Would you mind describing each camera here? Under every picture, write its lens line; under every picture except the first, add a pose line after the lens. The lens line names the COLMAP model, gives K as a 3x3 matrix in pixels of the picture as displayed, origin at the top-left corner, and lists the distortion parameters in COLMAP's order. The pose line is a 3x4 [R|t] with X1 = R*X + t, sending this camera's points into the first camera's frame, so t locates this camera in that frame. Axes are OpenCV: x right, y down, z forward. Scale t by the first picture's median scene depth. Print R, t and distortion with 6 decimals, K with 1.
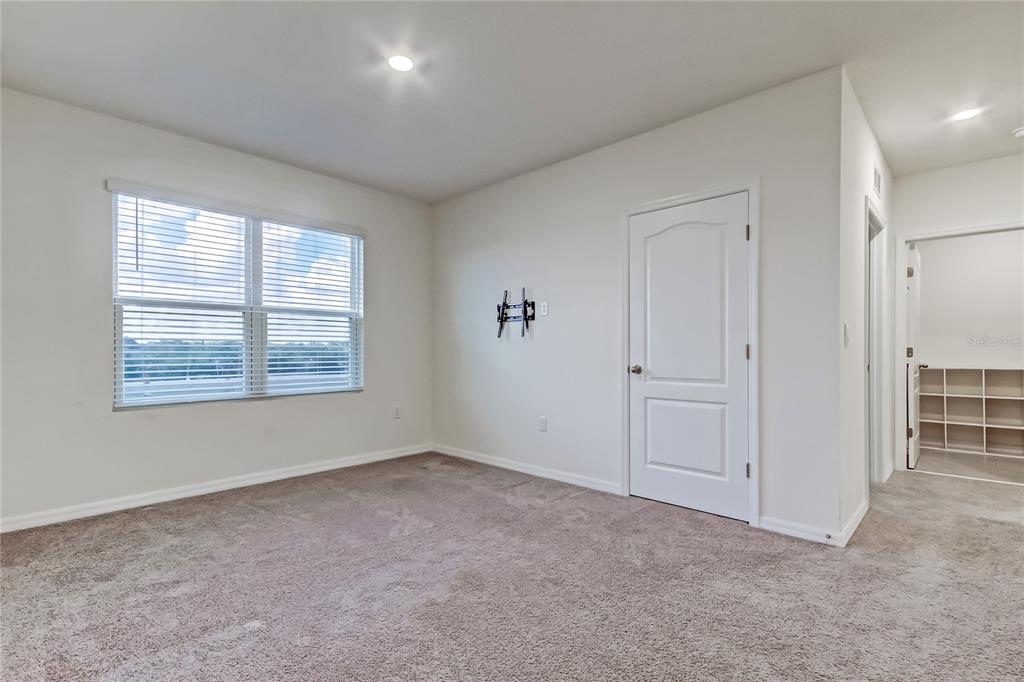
lens RADIAL K [[483.1, 0, 517.4], [0, 483.1, 342.5], [0, 0, 1]] dist [0.015656, -0.002392]
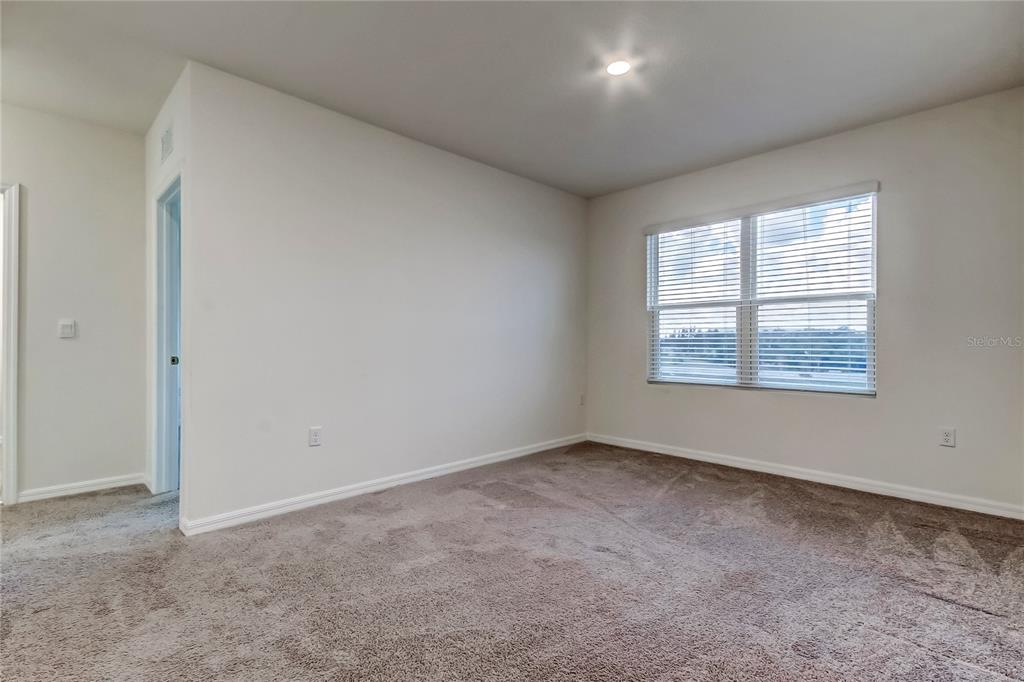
lens RADIAL K [[483.1, 0, 517.7], [0, 483.1, 342.0], [0, 0, 1]] dist [0.015656, -0.002392]
pose [[-0.041737, 0.001122, -0.999128, 0.538649], [0.015907, 0.999873, 0.000458, 0.007533], [0.999002, -0.015874, -0.041749, 0.553534]]
